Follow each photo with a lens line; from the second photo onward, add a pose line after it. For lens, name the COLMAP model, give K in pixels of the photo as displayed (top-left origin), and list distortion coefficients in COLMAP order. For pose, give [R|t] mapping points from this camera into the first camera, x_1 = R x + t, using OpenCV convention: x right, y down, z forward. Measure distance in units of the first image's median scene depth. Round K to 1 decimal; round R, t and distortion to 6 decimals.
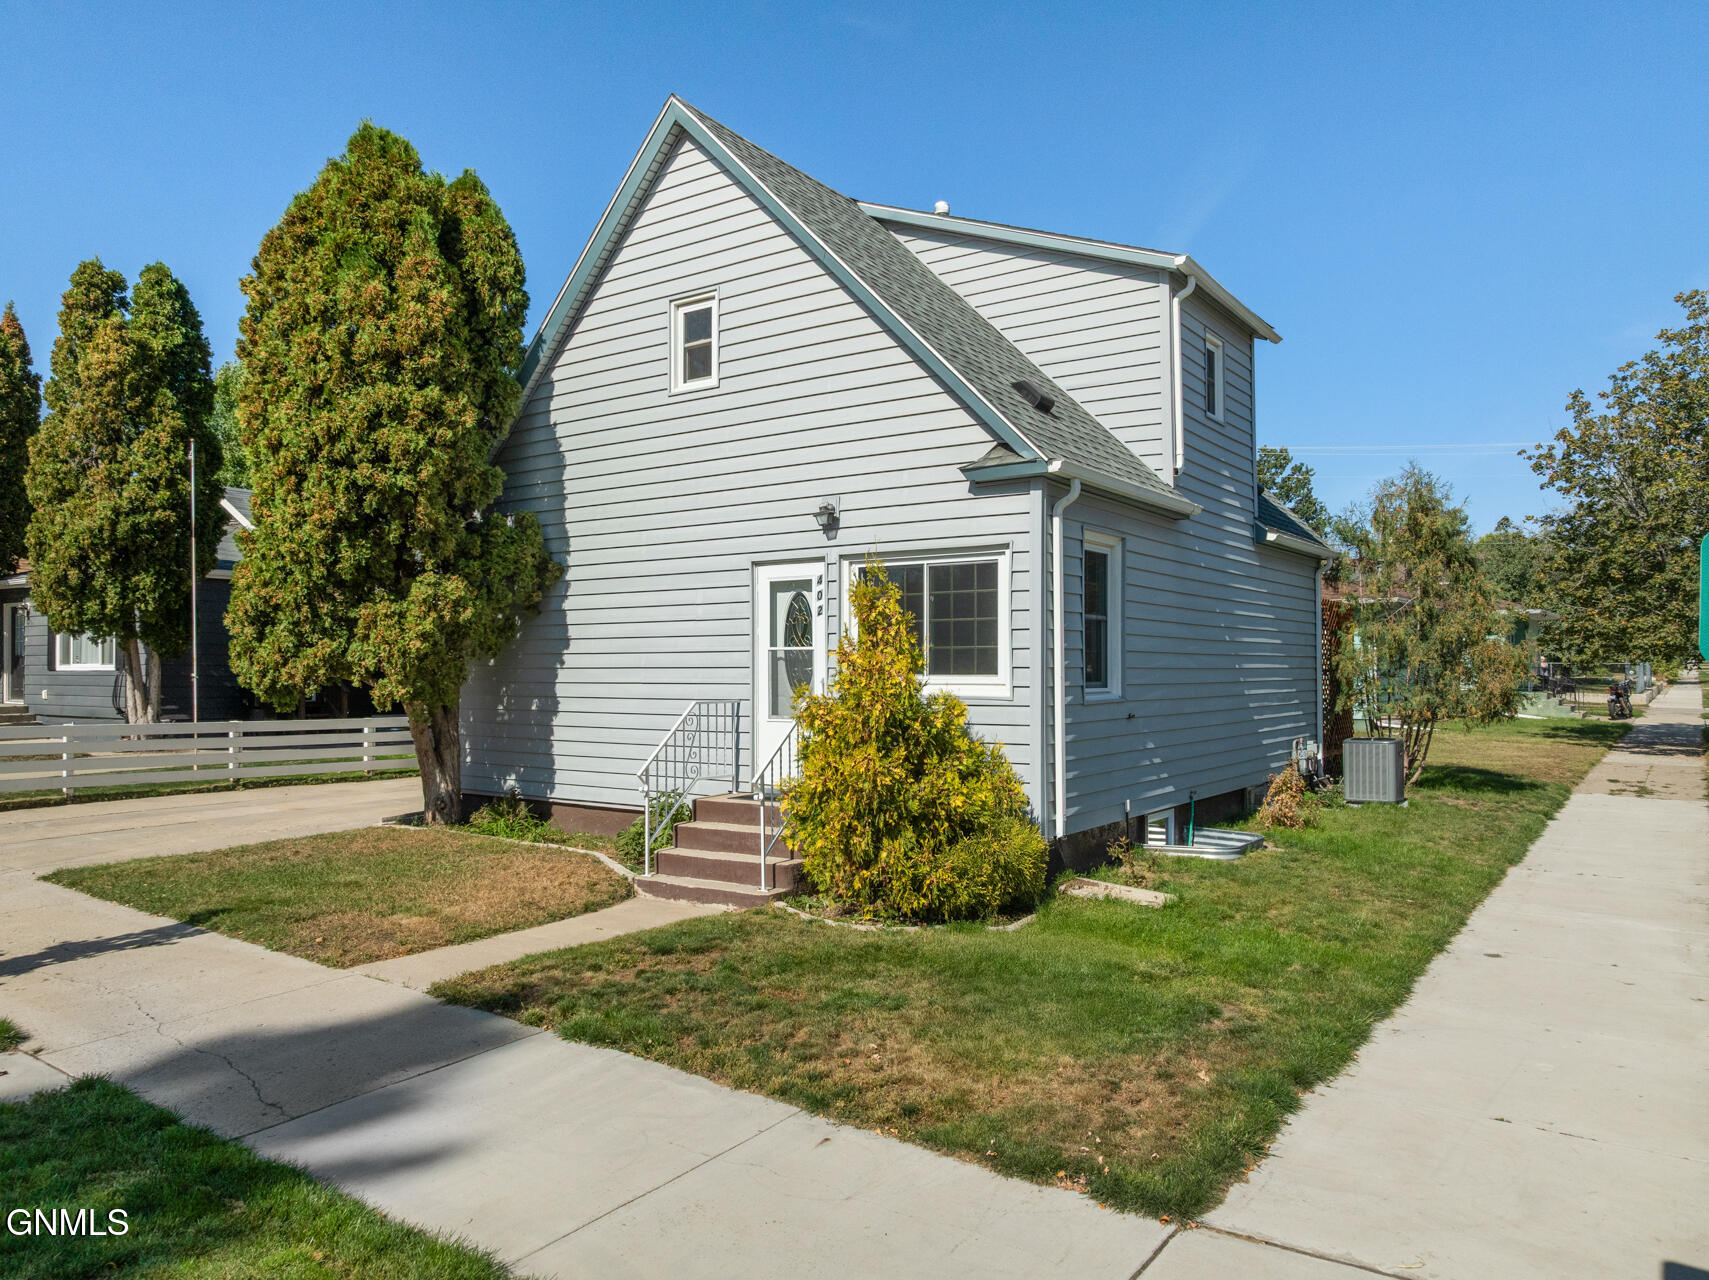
lens RADIAL K [[1203.4, 0, 855.0], [0, 1203.4, 669.5], [0, 0, 1]] dist [-0.024739, -0.001457]
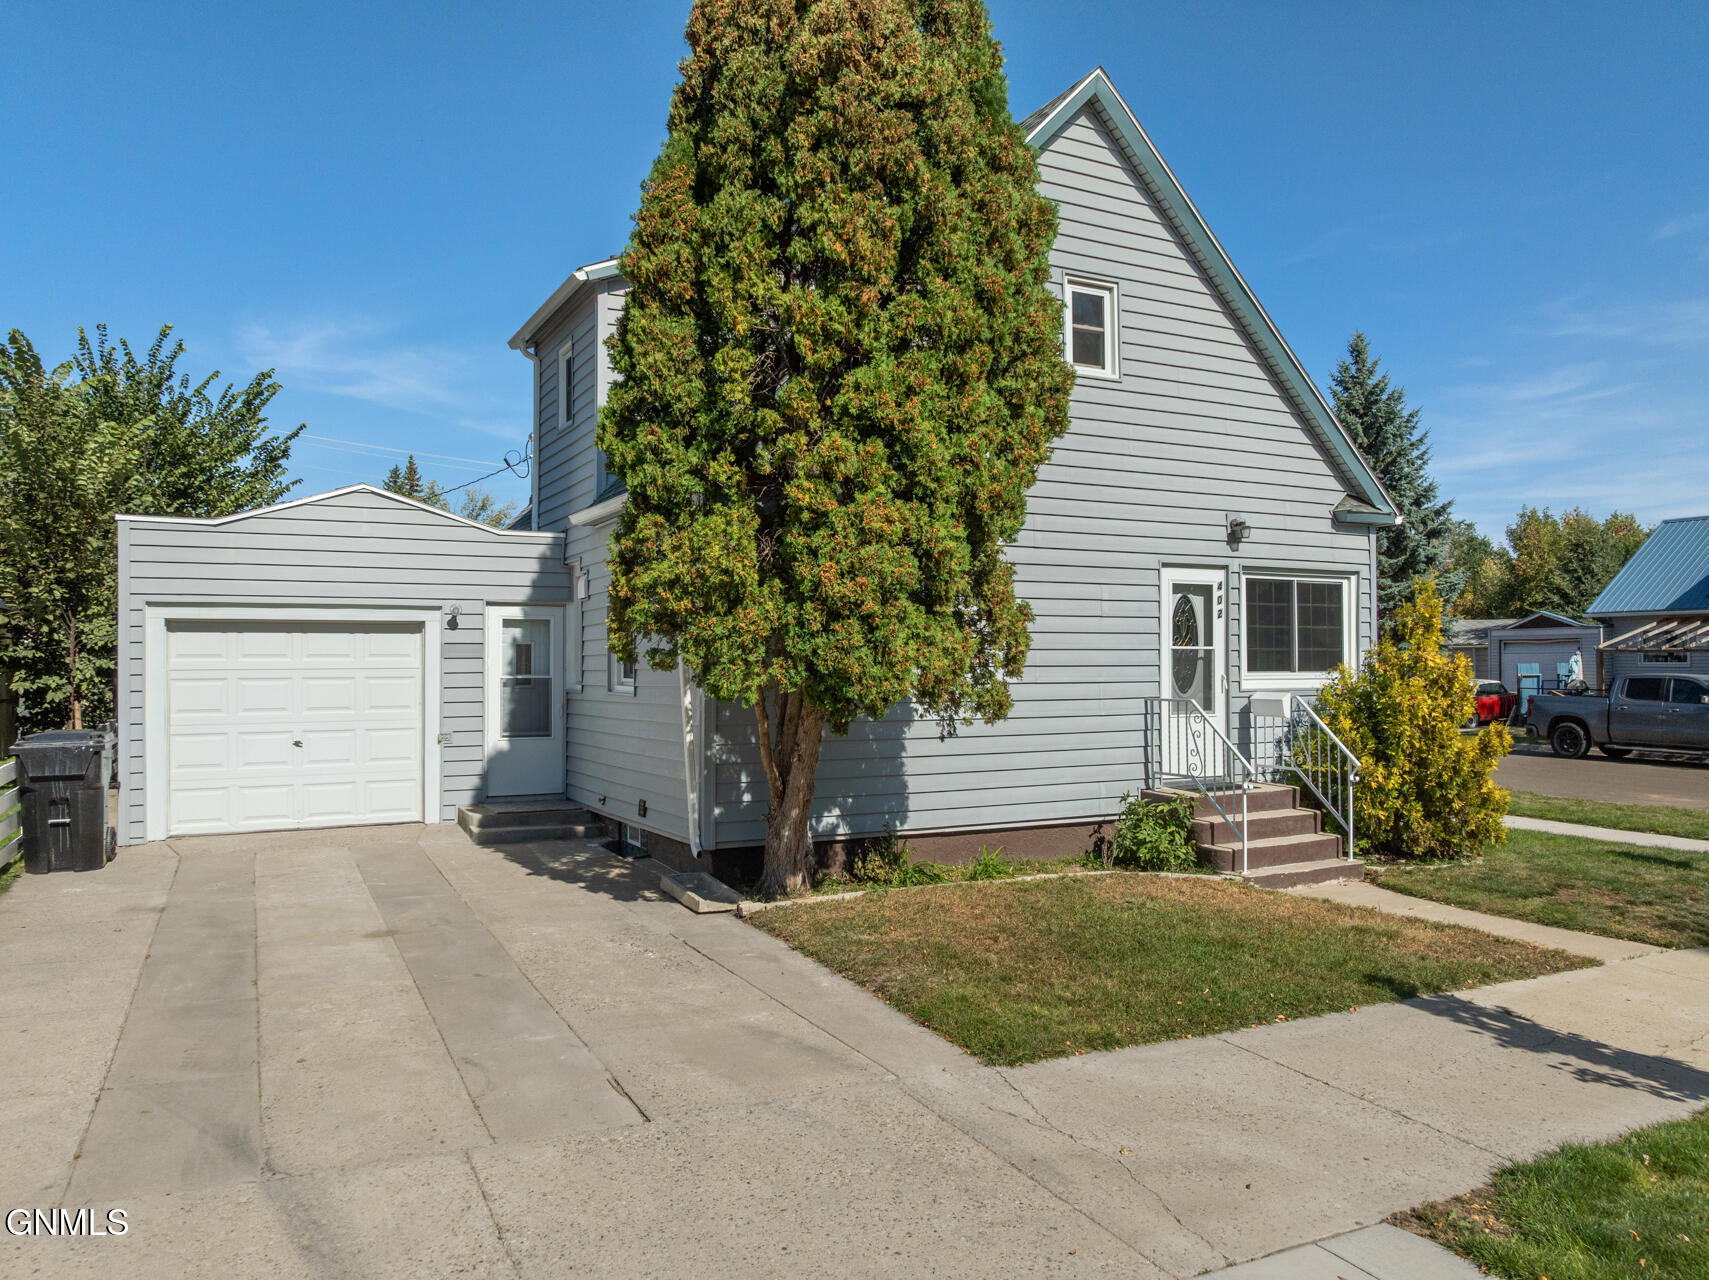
lens RADIAL K [[1198.3, 0, 856.2], [0, 1198.3, 644.8], [0, 0, 1]] dist [-0.025955, -0.001023]
pose [[0.466154, 0.013606, 0.884599, -1.108192], [0.002484, 0.999858, -0.016688, -0.002873], [-0.884700, 0.009977, 0.466054, 0.752020]]
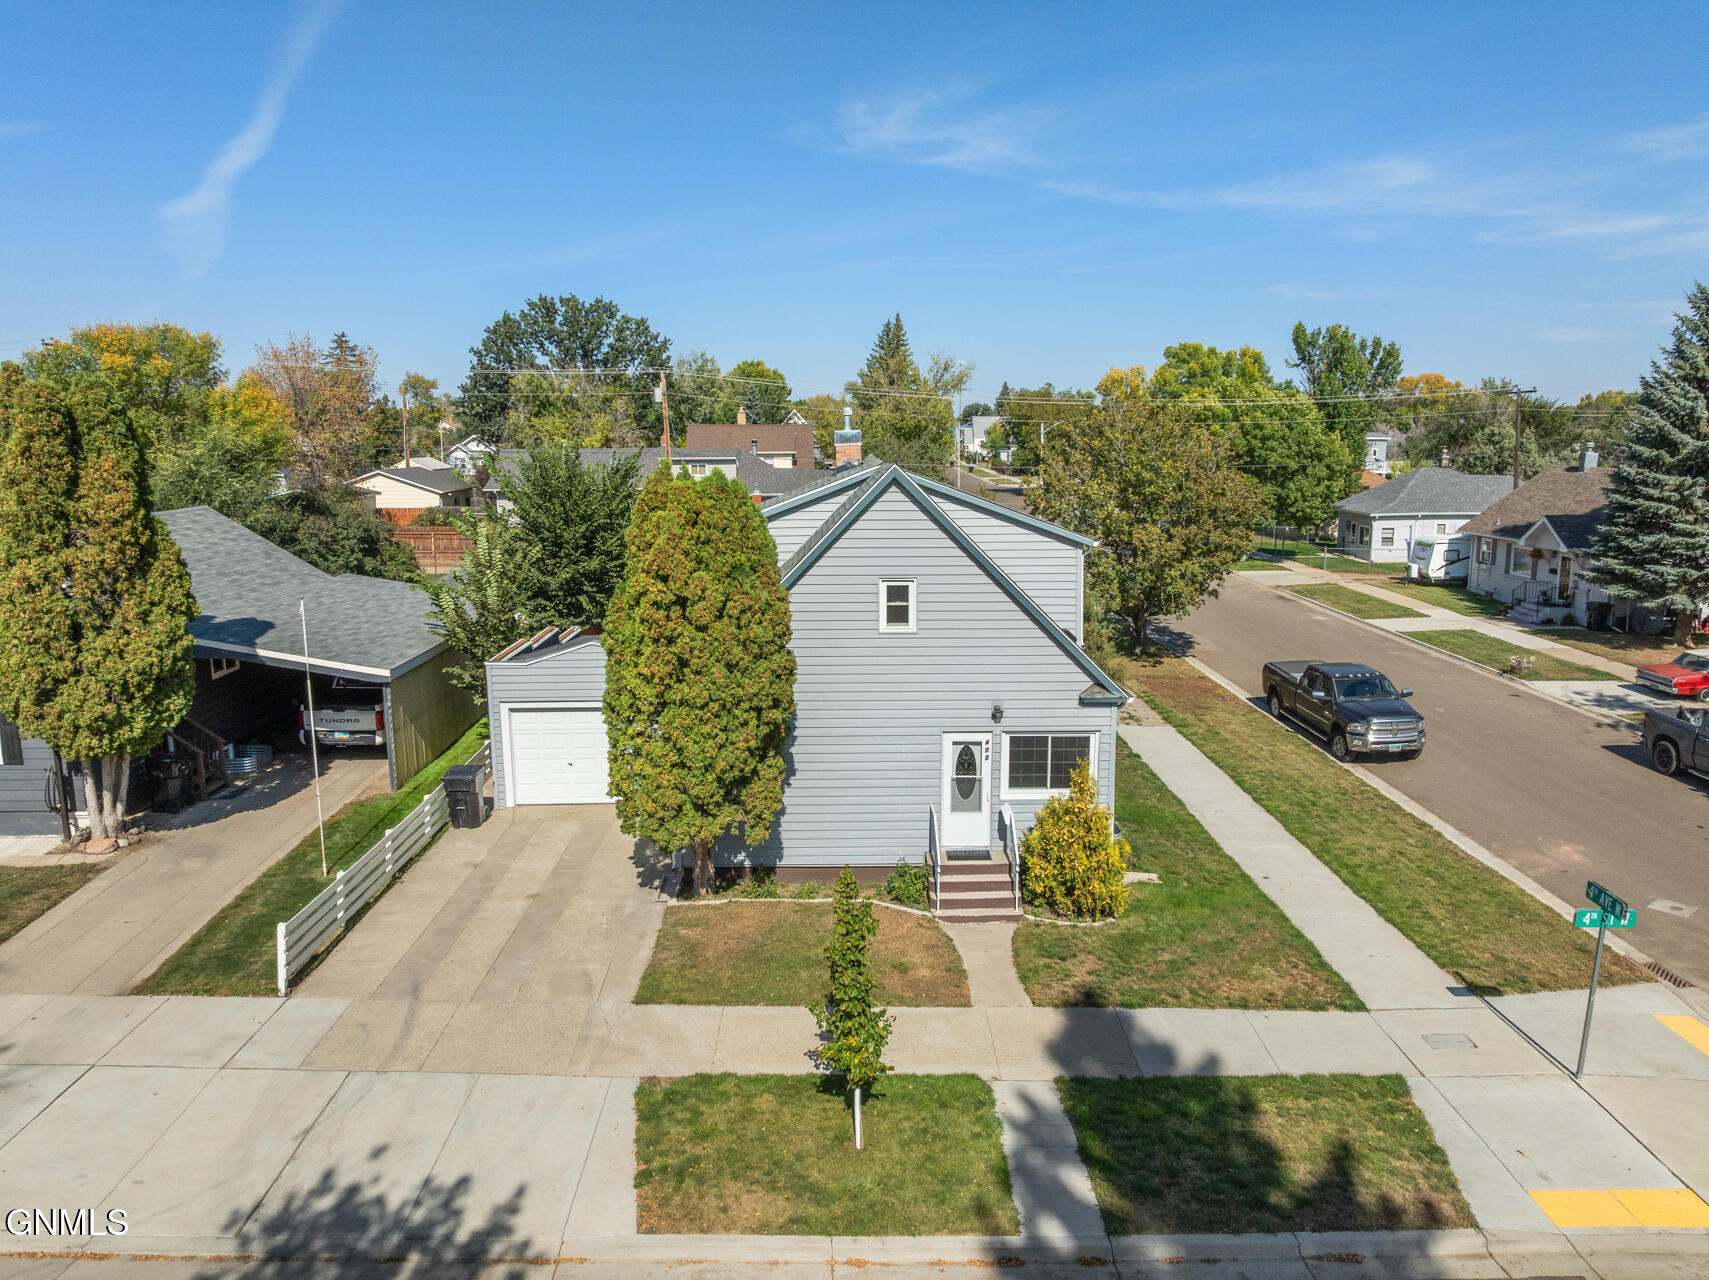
lens RADIAL K [[1191.5, 0, 864.6], [0, 1191.5, 634.4], [0, 0, 1]] dist [-0.035536, -0.000151]
pose [[0.802694, -0.098438, 0.588211, -1.232670], [0.000685, 0.986436, 0.164147, -0.532191], [-0.596391, -0.131357, 0.791874, -0.348253]]
